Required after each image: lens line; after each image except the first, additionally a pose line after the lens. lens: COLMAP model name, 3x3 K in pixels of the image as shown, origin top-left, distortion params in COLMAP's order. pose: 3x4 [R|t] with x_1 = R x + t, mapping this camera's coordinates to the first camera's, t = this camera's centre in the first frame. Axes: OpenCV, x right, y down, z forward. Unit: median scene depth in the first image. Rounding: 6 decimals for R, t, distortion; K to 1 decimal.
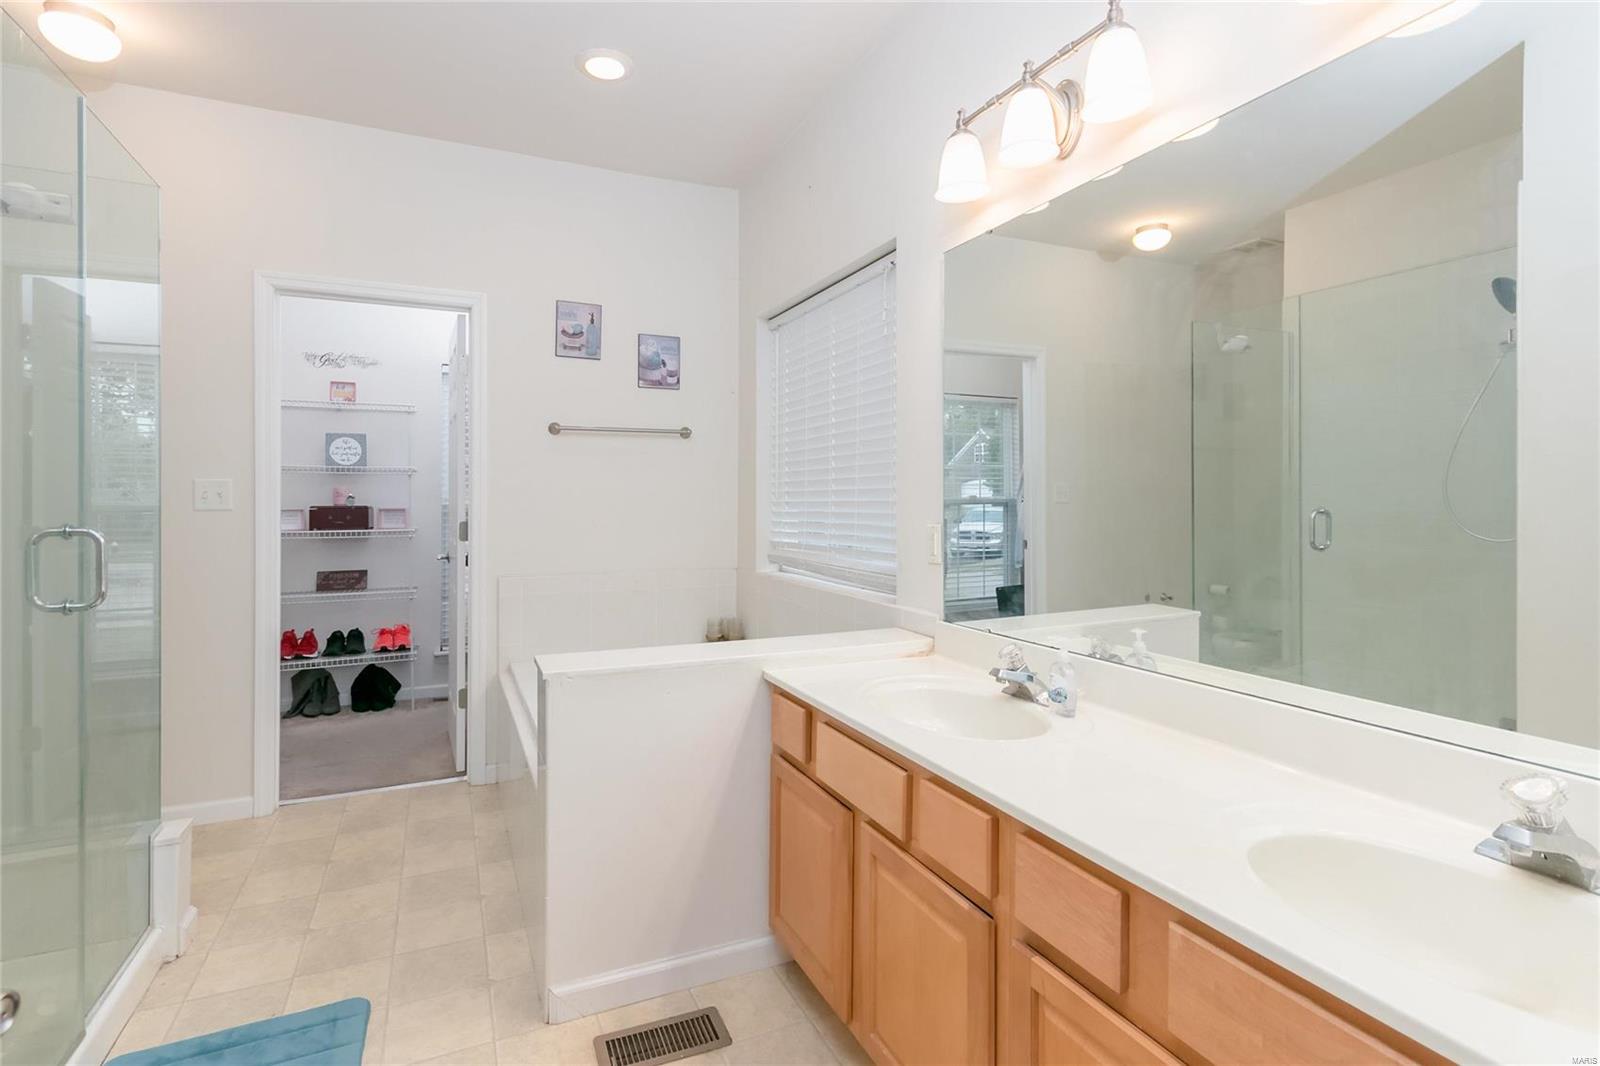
lens RADIAL K [[738.6, 0, 798.6], [0, 738.6, 535.0], [0, 0, 1]] dist [0.000805, 0.003178]
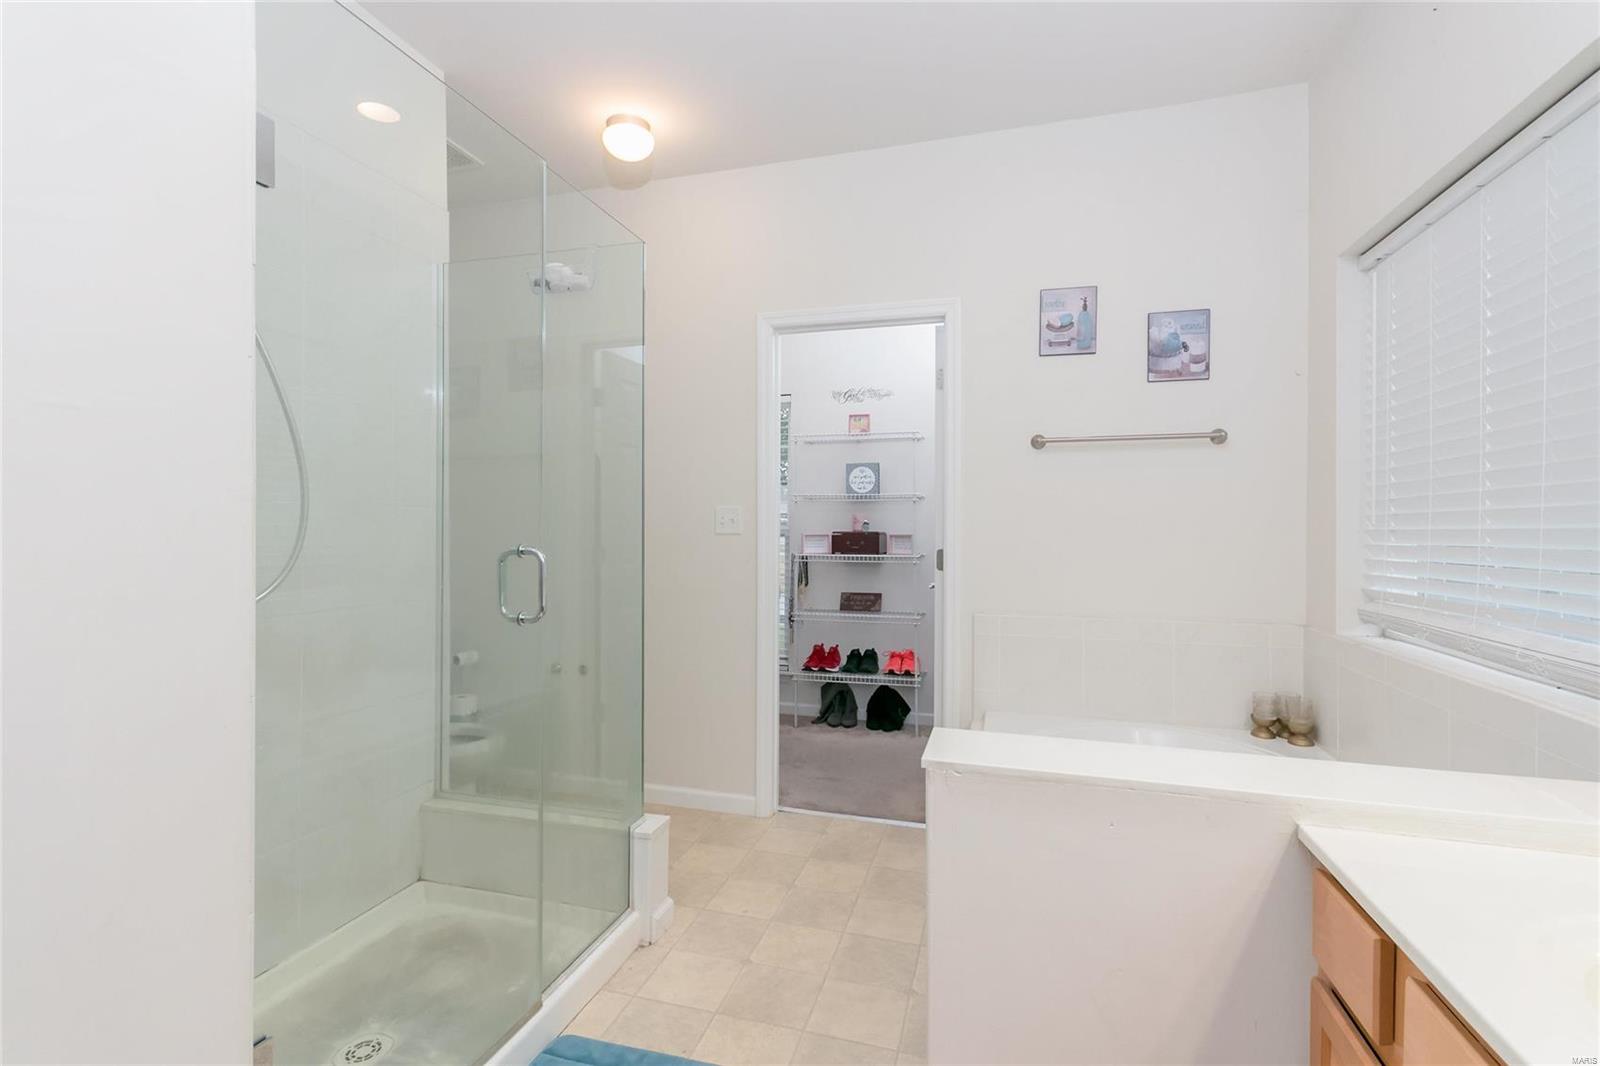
lens RADIAL K [[738.6, 0, 799.0], [0, 738.6, 527.4], [0, 0, 1]] dist [0.000805, 0.003178]
pose [[0.747992, 0.004166, -0.663695, 0.025317], [-0.036590, 0.998718, -0.034968, -0.006213], [0.662698, 0.050441, 0.747186, 0.180601]]
